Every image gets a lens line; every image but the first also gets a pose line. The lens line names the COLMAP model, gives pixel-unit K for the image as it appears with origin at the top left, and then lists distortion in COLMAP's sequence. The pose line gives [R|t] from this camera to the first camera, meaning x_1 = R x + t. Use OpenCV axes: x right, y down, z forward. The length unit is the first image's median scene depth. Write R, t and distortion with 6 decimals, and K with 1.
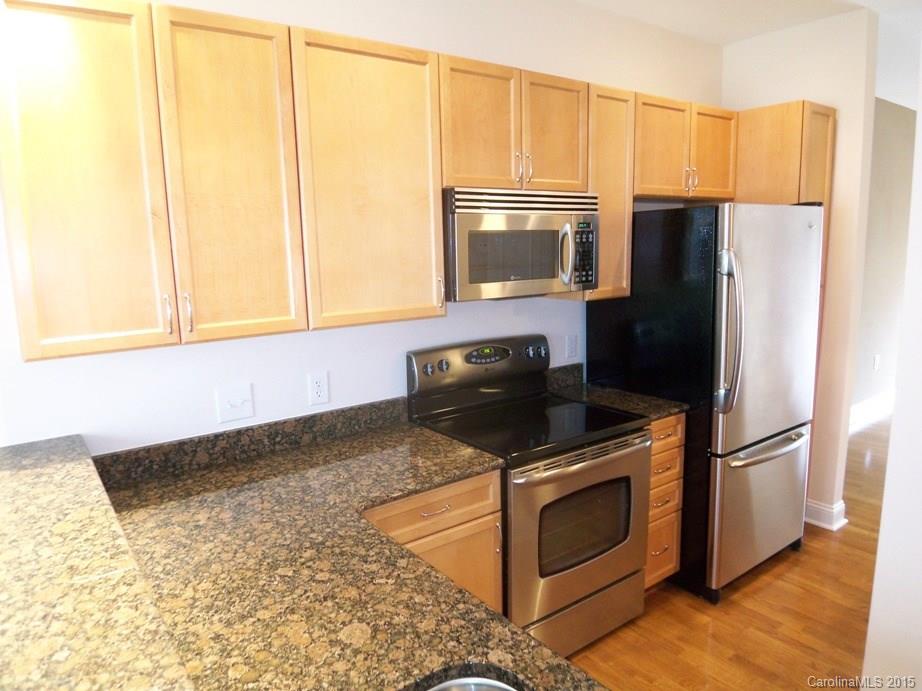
lens RADIAL K [[618.7, 0, 461.0], [0, 618.7, 345.5], [0, 0, 1]] dist [-0.034145, -0.001652]
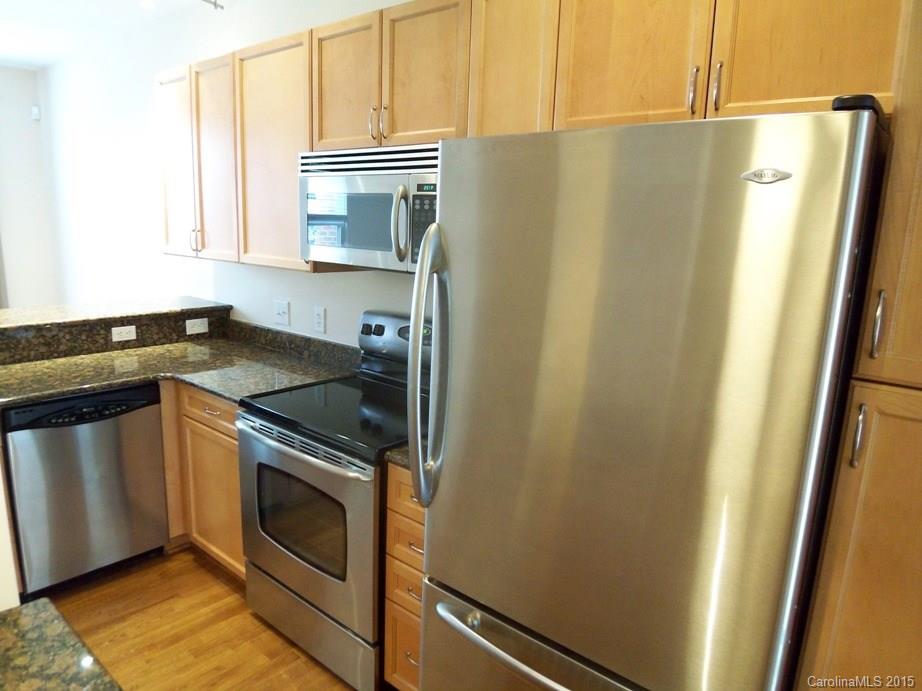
lens RADIAL K [[629.0, 0, 461.0], [0, 629.0, 345.5], [0, 0, 1]] dist [-0.053046, -0.003452]
pose [[0.232031, 0.224380, -0.946475, 1.015765], [-0.194392, 0.964099, 0.180903, -0.160532], [0.953086, 0.142012, 0.267318, 0.891439]]
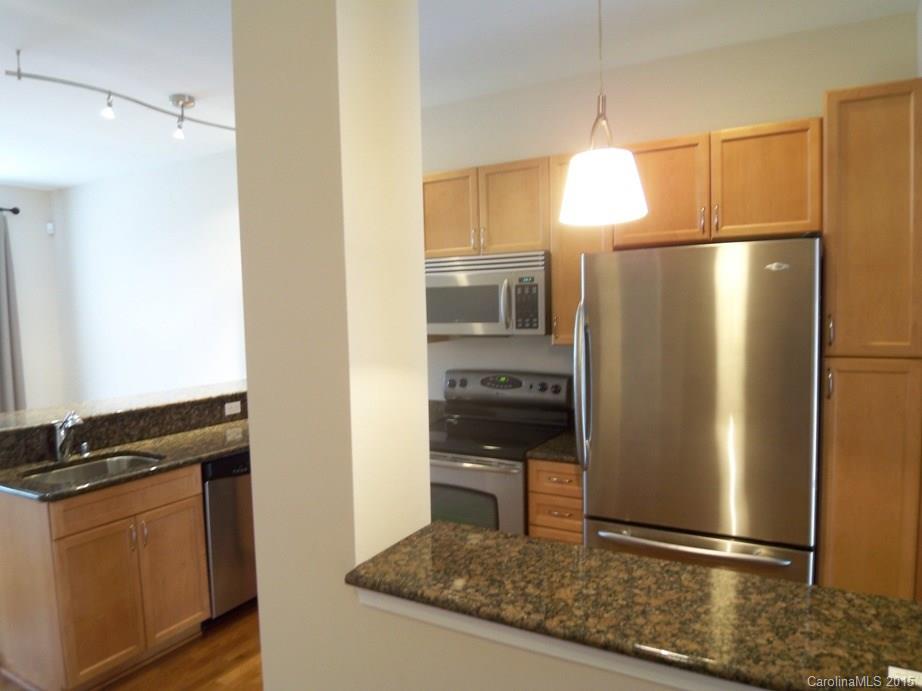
lens RADIAL K [[618.7, 0, 461.0], [0, 618.7, 345.5], [0, 0, 1]] dist [-0.034145, -0.001652]
pose [[0.425183, 0.069916, -0.902403, 1.261097], [-0.131307, 0.991229, 0.014931, -0.074097], [0.895532, 0.112144, 0.430635, 0.406295]]
